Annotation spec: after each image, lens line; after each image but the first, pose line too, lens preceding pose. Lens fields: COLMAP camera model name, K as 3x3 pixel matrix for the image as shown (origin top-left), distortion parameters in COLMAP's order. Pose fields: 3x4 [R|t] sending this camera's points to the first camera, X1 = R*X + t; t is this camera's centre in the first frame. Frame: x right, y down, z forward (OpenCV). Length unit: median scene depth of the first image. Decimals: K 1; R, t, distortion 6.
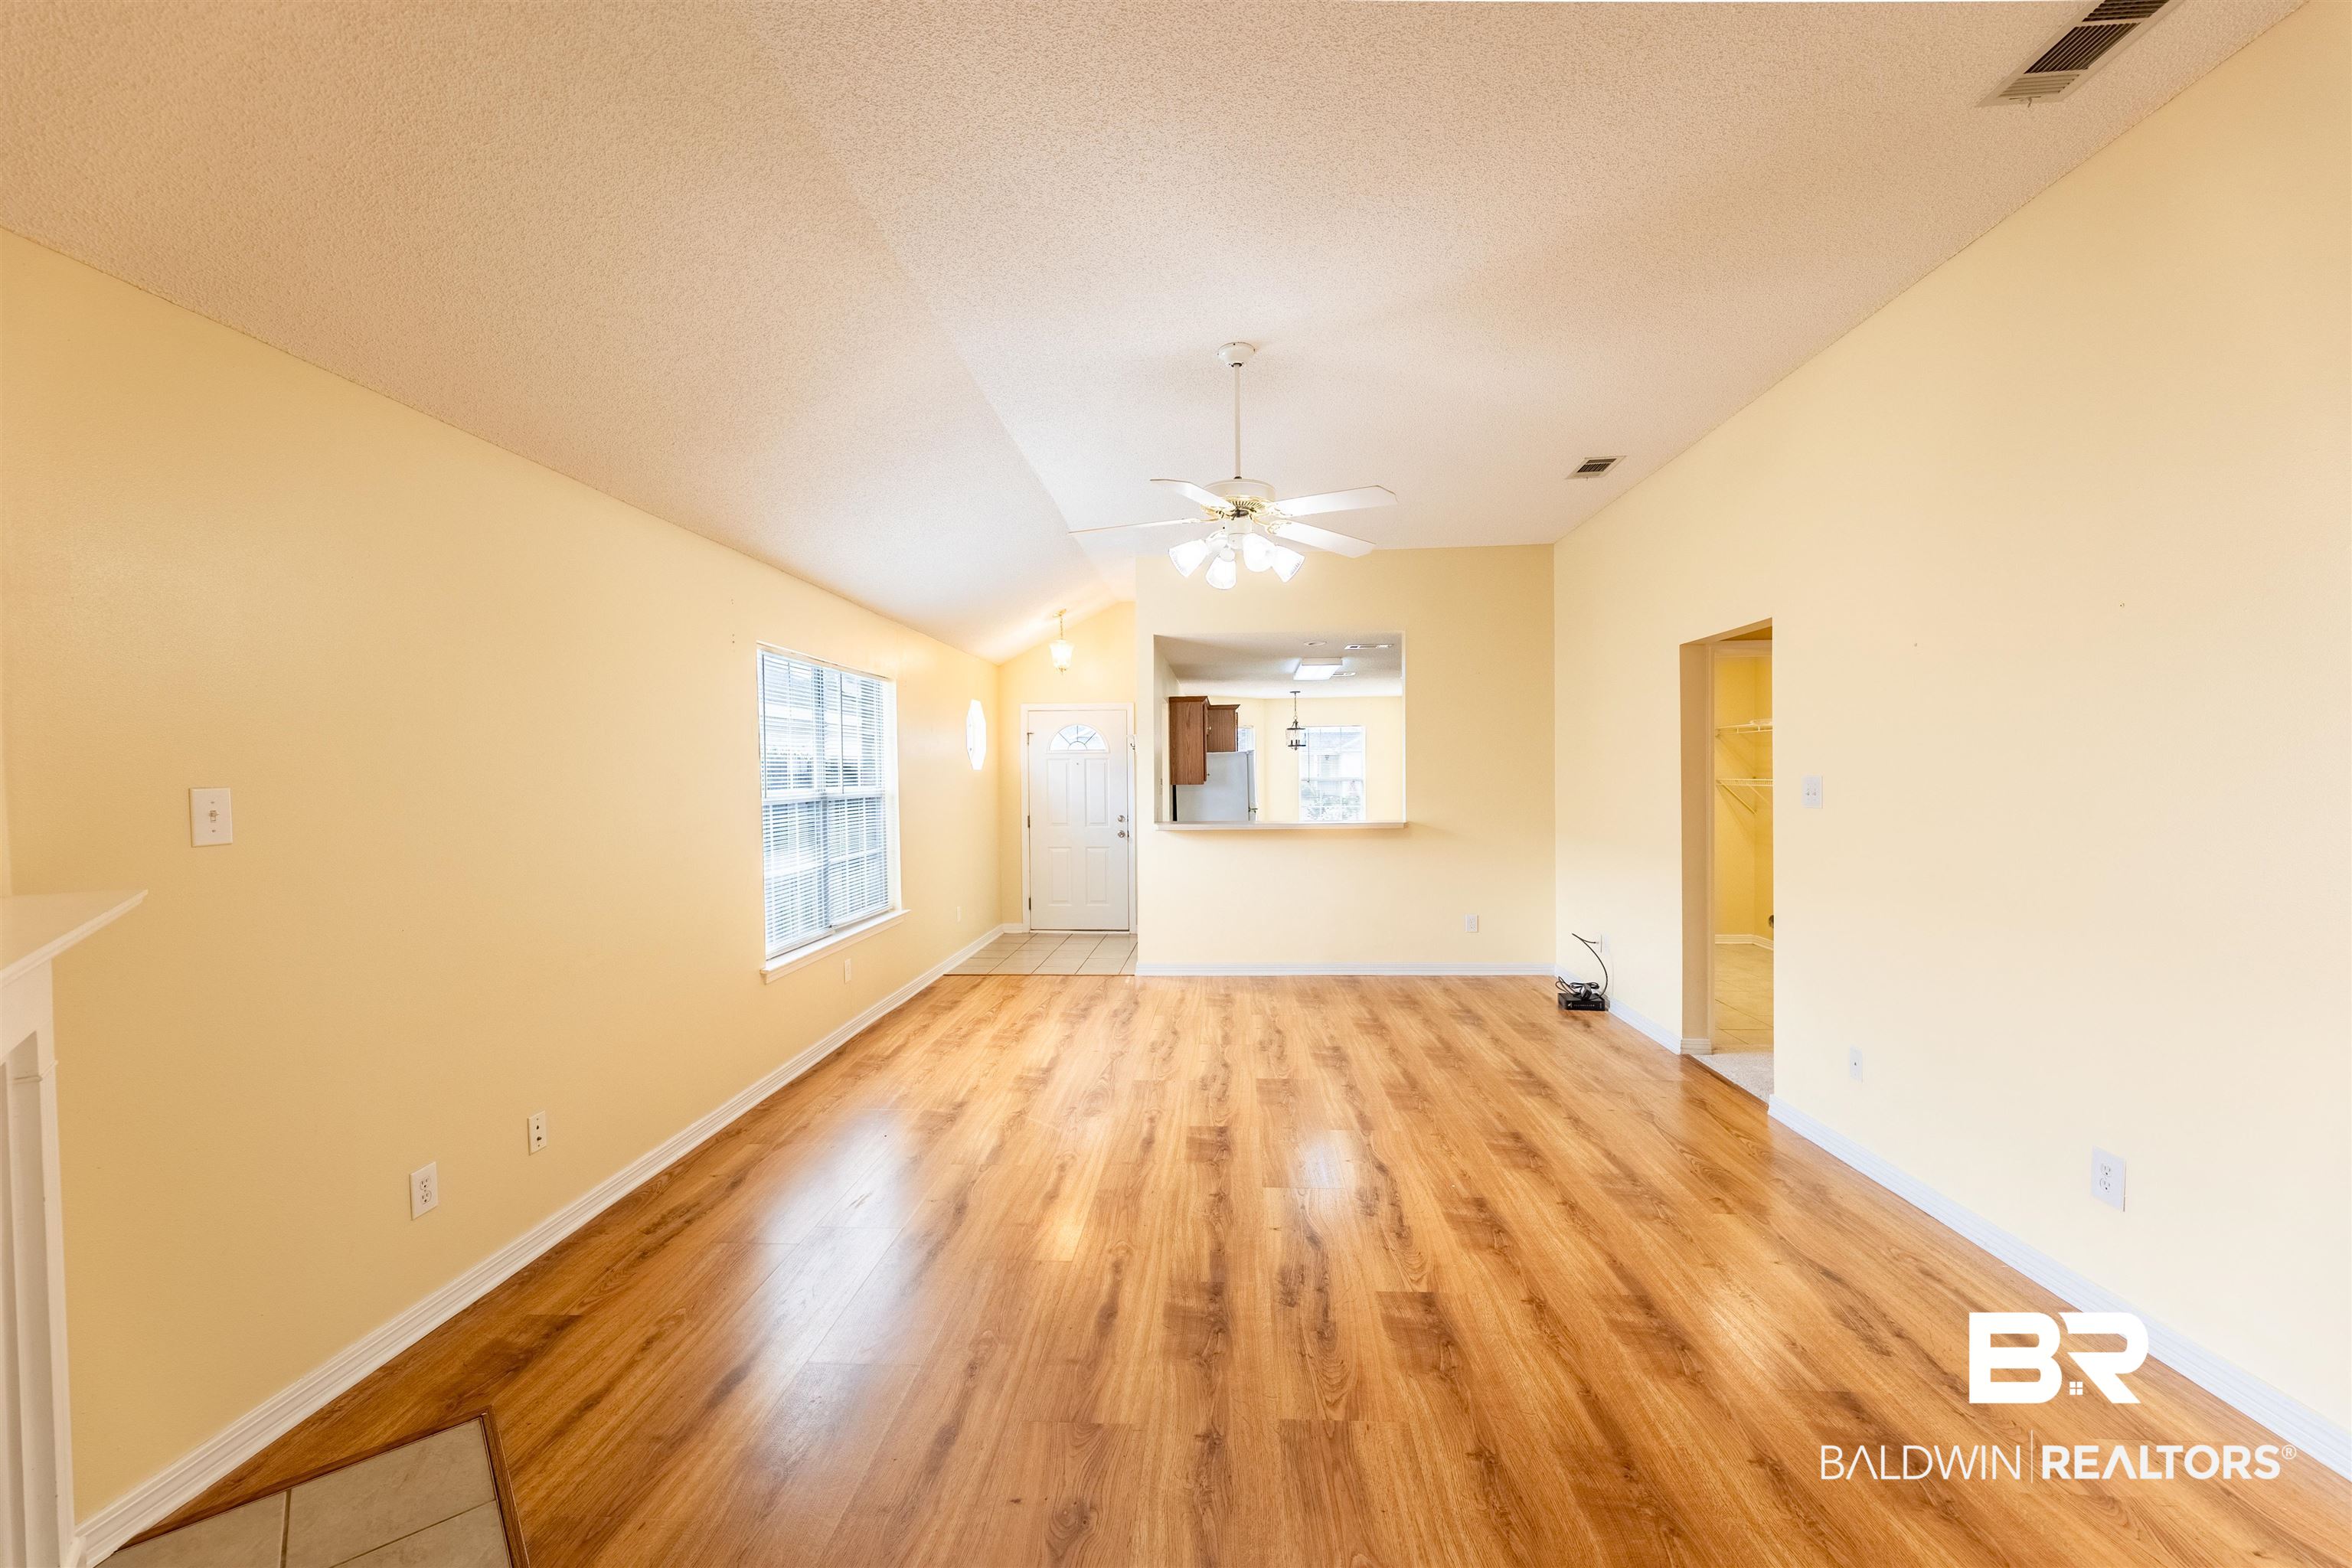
lens RADIAL K [[943.6, 0, 1153.2], [0, 943.6, 765.9], [0, 0, 1]] dist [-0.002527, 0.000073]
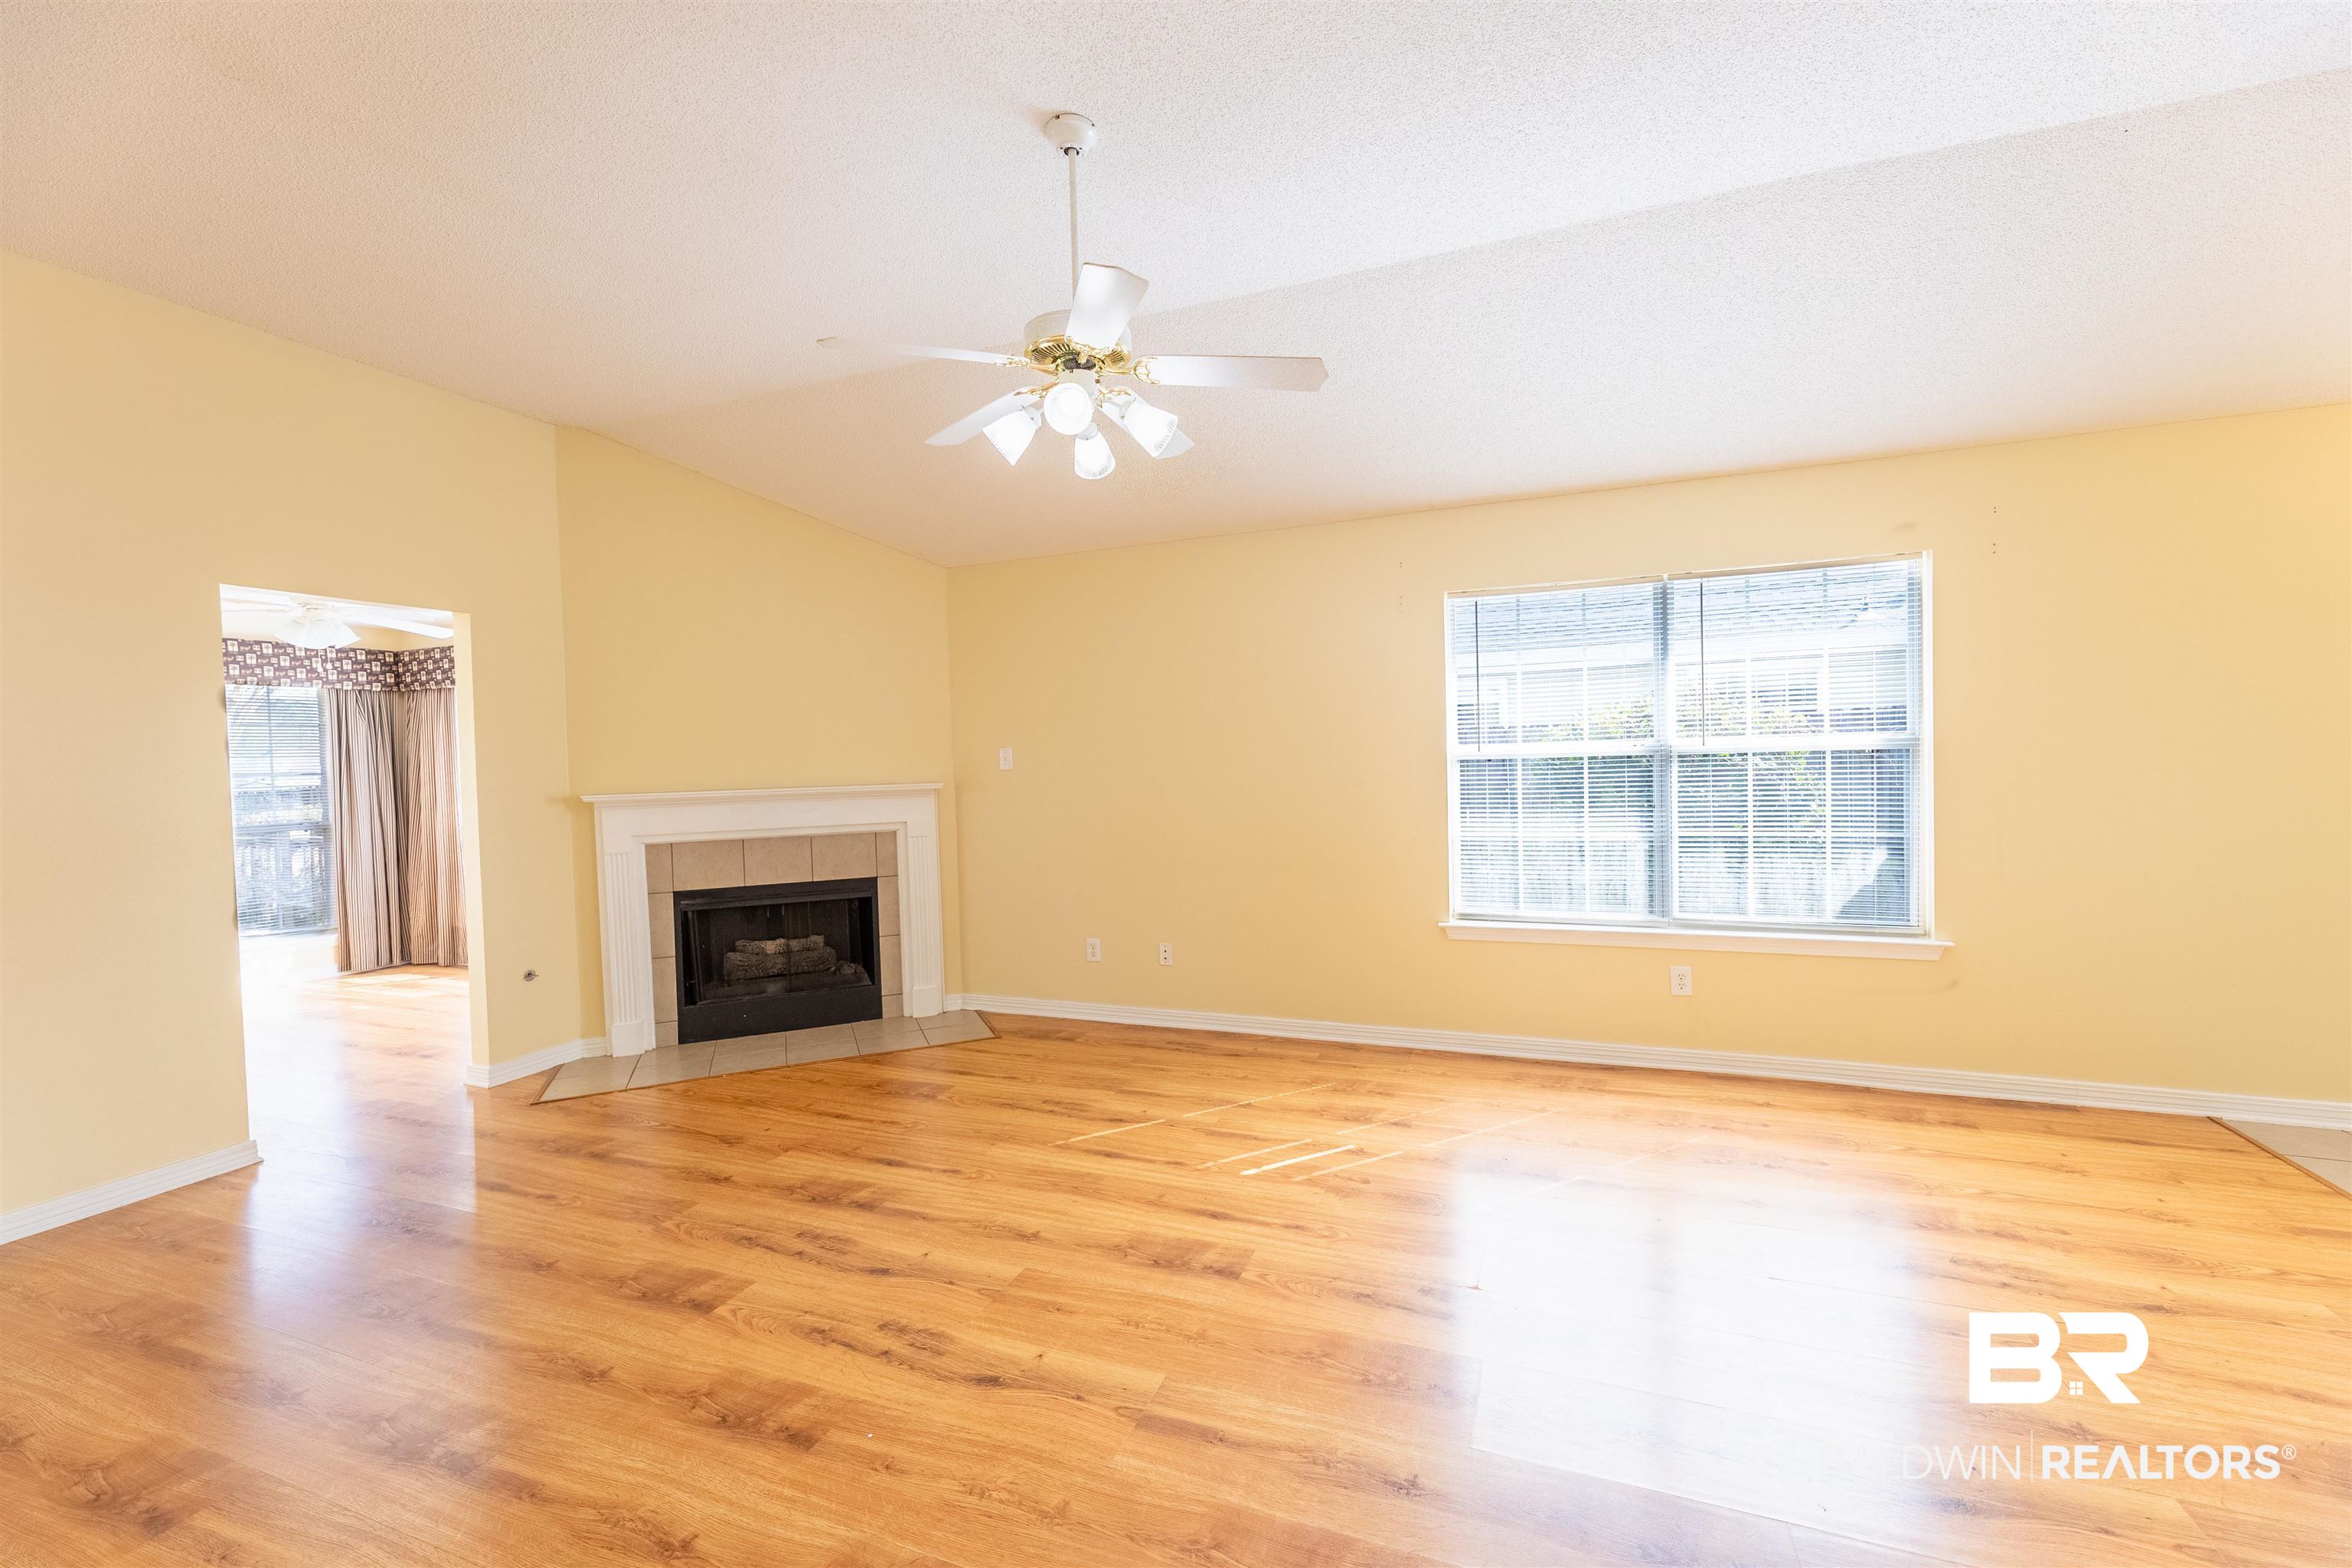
lens RADIAL K [[943.6, 0, 1209.8], [0, 943.6, 773.7], [0, 0, 1]] dist [-0.002527, 0.000073]
pose [[-0.271183, 0.041653, -0.961626, 0.721892], [0.037945, 0.998749, 0.032561, 0.017012], [0.961780, -0.027659, -0.272424, 1.224371]]
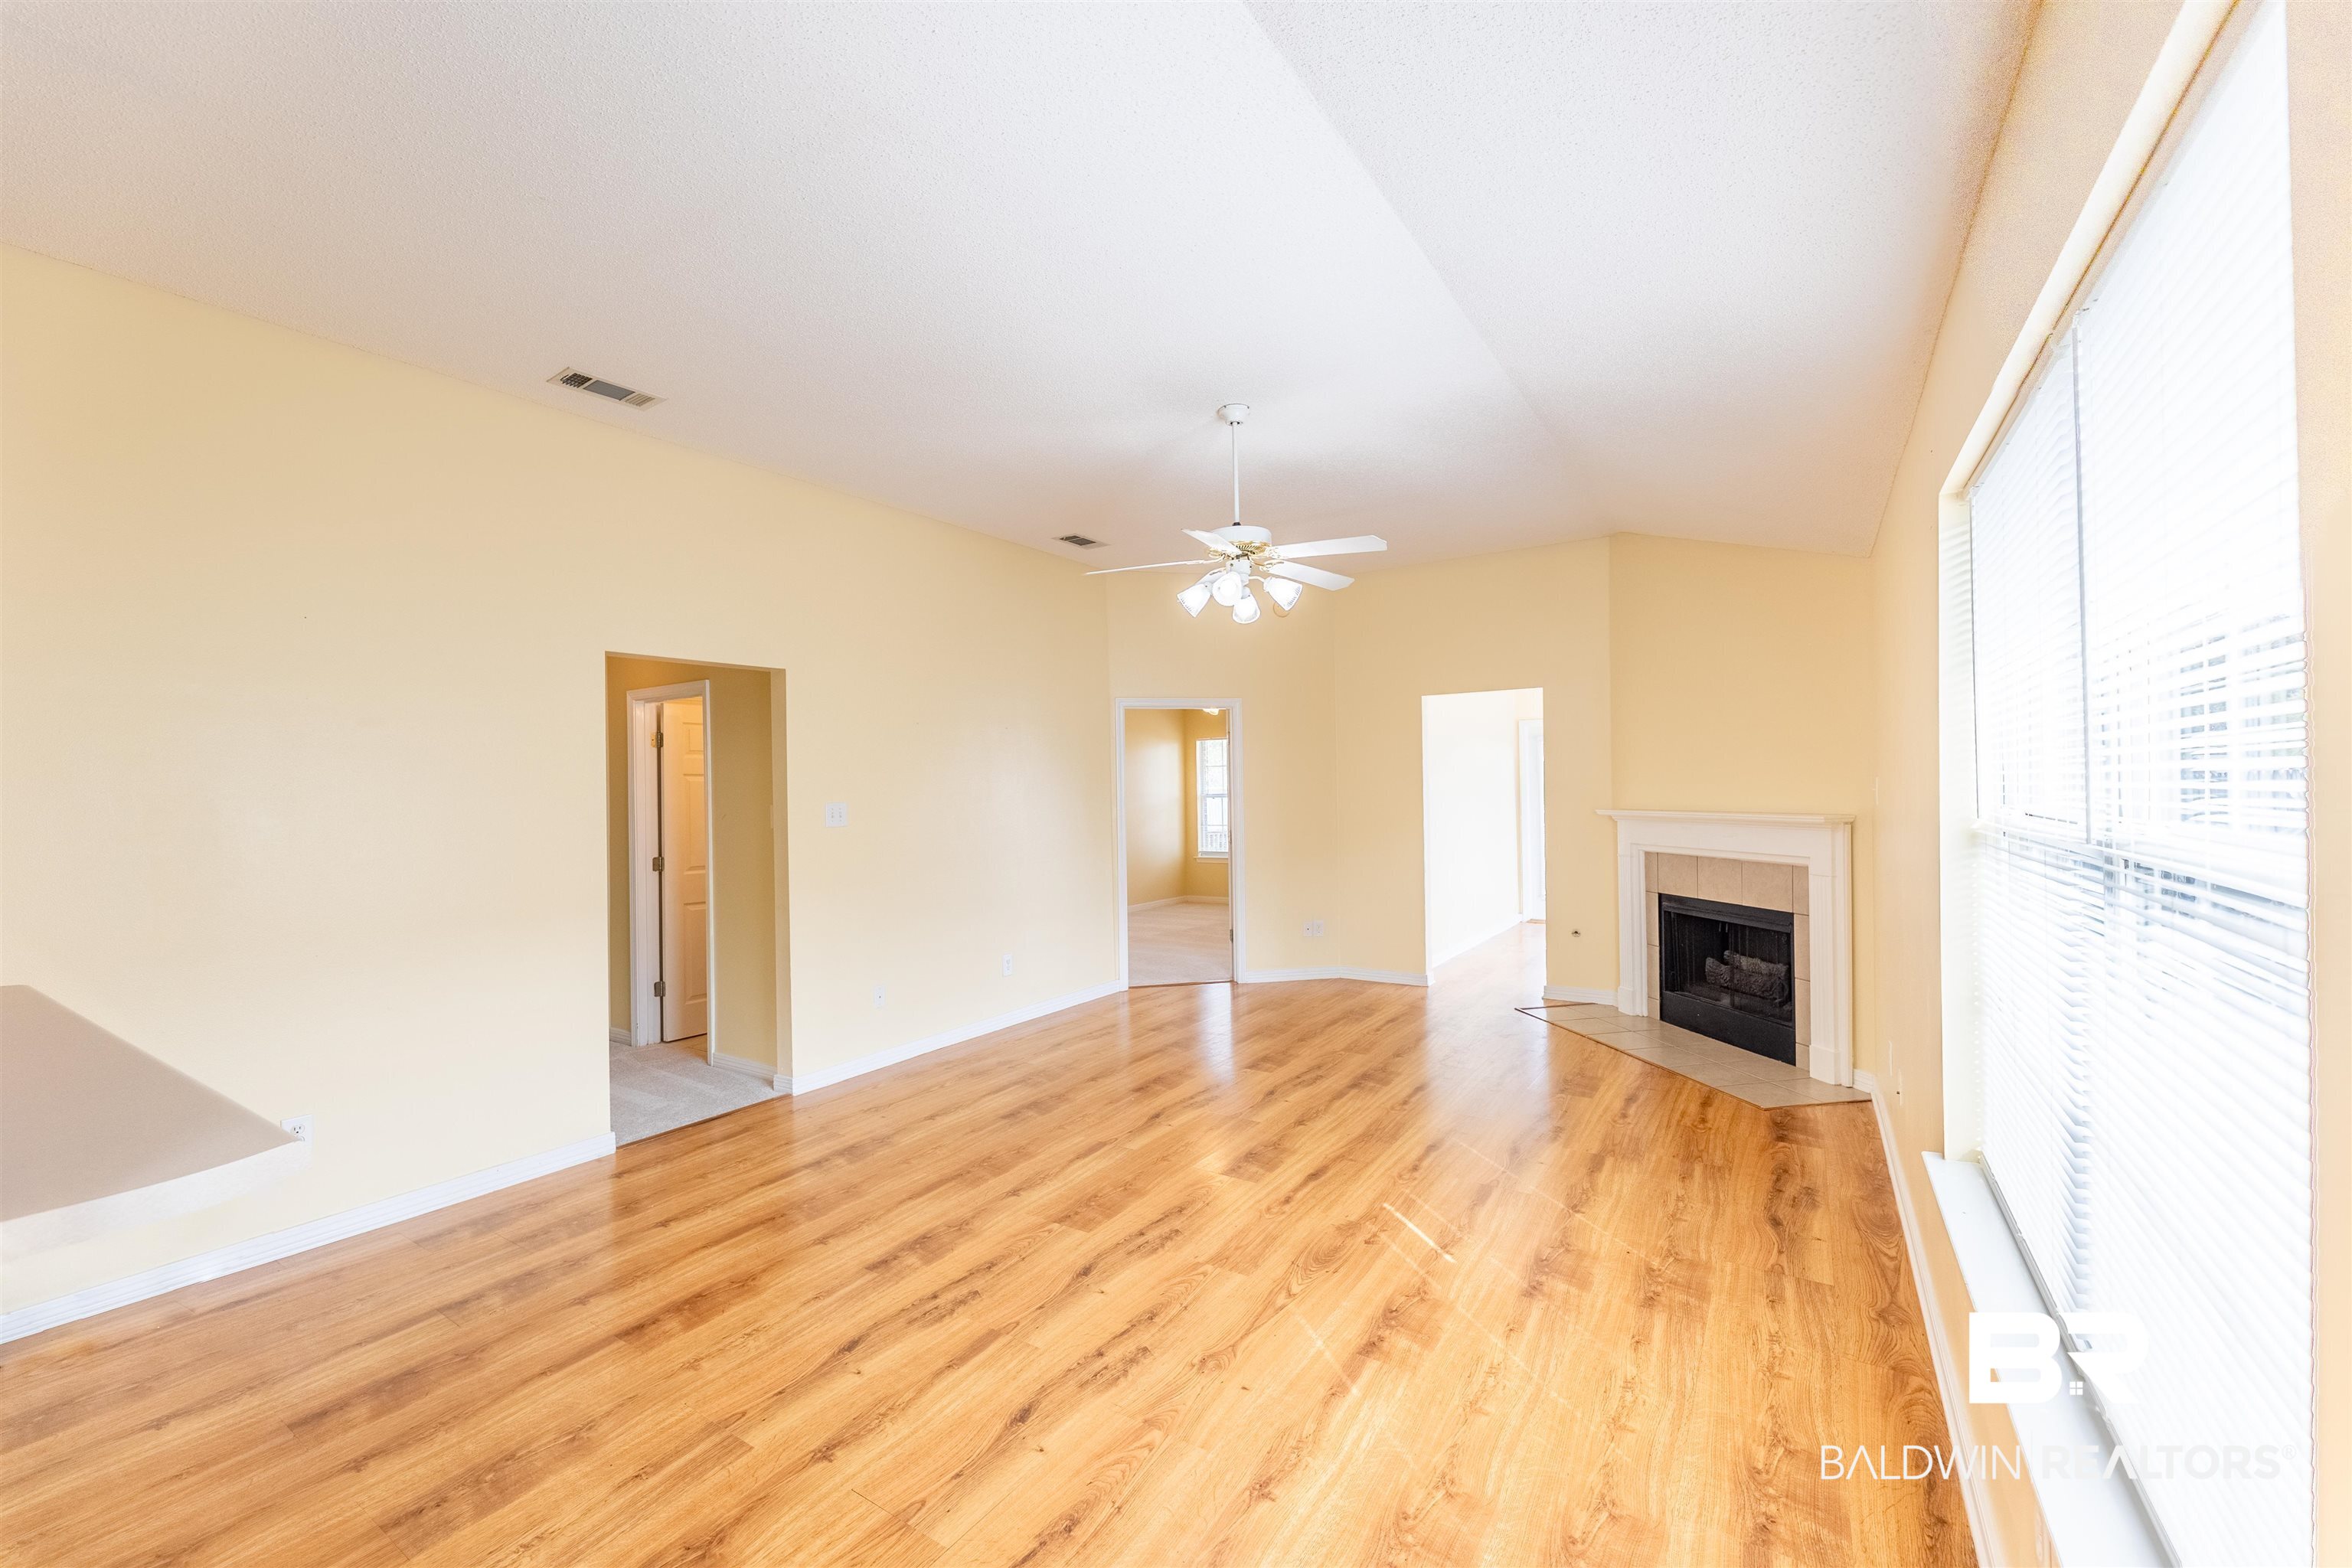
lens RADIAL K [[943.6, 0, 1178.2], [0, 943.6, 774.1], [0, 0, 1]] dist [-0.002527, 0.000073]
pose [[-0.879034, 0.037135, 0.475311, -0.353854], [0.026314, 0.999221, -0.029402, 0.019049], [-0.476032, -0.013338, -0.879327, 1.922335]]
